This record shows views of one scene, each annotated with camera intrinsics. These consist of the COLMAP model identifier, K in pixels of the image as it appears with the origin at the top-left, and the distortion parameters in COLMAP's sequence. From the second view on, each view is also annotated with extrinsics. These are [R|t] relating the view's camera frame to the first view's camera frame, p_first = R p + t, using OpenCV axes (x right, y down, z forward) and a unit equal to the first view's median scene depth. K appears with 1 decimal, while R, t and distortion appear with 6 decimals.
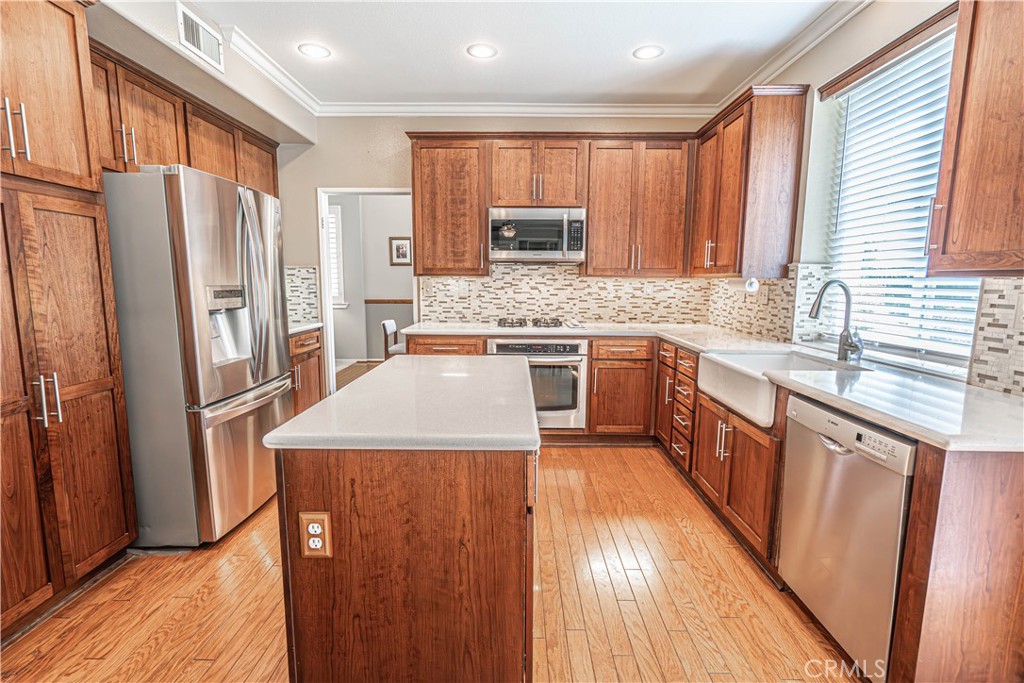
lens RADIAL K [[473.9, 0, 512.2], [0, 473.9, 341.8], [0, 0, 1]] dist [-0.003614, 0.003193]
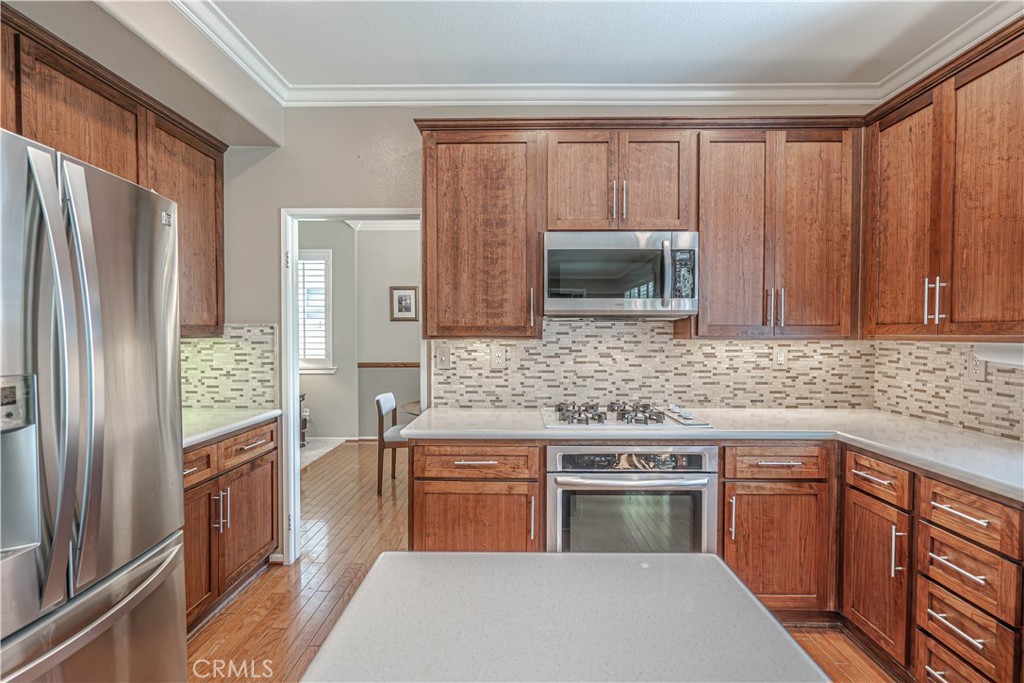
lens RADIAL K [[473.9, 0, 511.5], [0, 473.9, 341.4], [0, 0, 1]] dist [-0.003614, 0.003193]
pose [[0.999977, -0.004866, -0.004812, -0.087513], [0.004296, 0.993694, -0.112044, -0.065116], [0.005327, 0.112021, 0.993692, 0.378605]]
